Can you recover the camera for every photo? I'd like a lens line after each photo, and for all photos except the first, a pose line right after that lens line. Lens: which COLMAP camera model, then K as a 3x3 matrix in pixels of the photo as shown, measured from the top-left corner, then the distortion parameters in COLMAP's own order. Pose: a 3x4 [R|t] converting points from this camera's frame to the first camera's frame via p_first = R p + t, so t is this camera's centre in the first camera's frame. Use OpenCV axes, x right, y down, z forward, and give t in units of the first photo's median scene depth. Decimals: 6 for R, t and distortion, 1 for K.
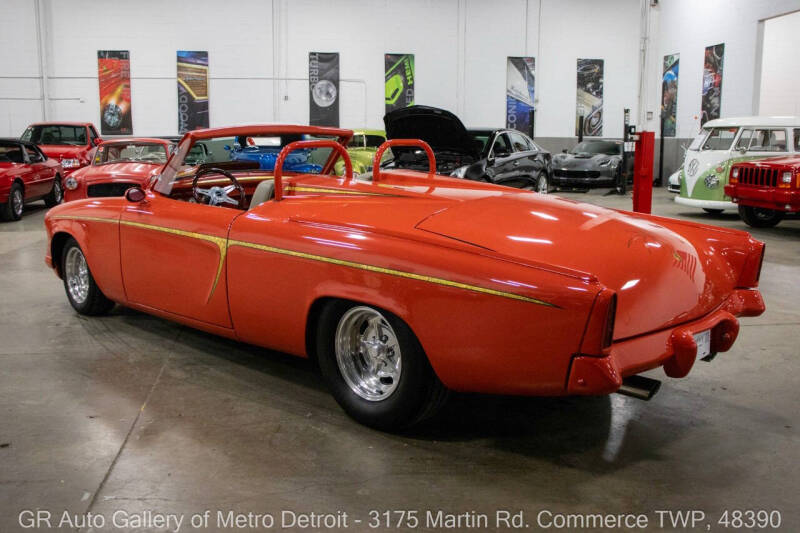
lens RADIAL K [[728.4, 0, 400.0], [0, 728.4, 266.5], [0, 0, 1]] dist [-0.090433, 0.020807]
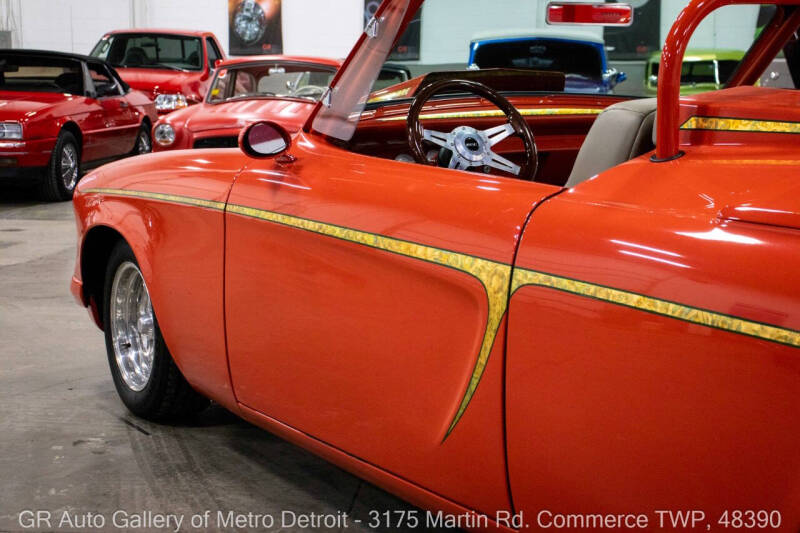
lens RADIAL K [[1278.5, 0, 400.0], [0, 1278.5, 266.5], [0, 0, 1]] dist [0.117947, 0.021110]
pose [[0.965623, 0.042200, -0.256500, -0.090717], [-0.049127, 0.998579, -0.020655, -0.015472], [0.255264, 0.032546, 0.966324, 0.271929]]
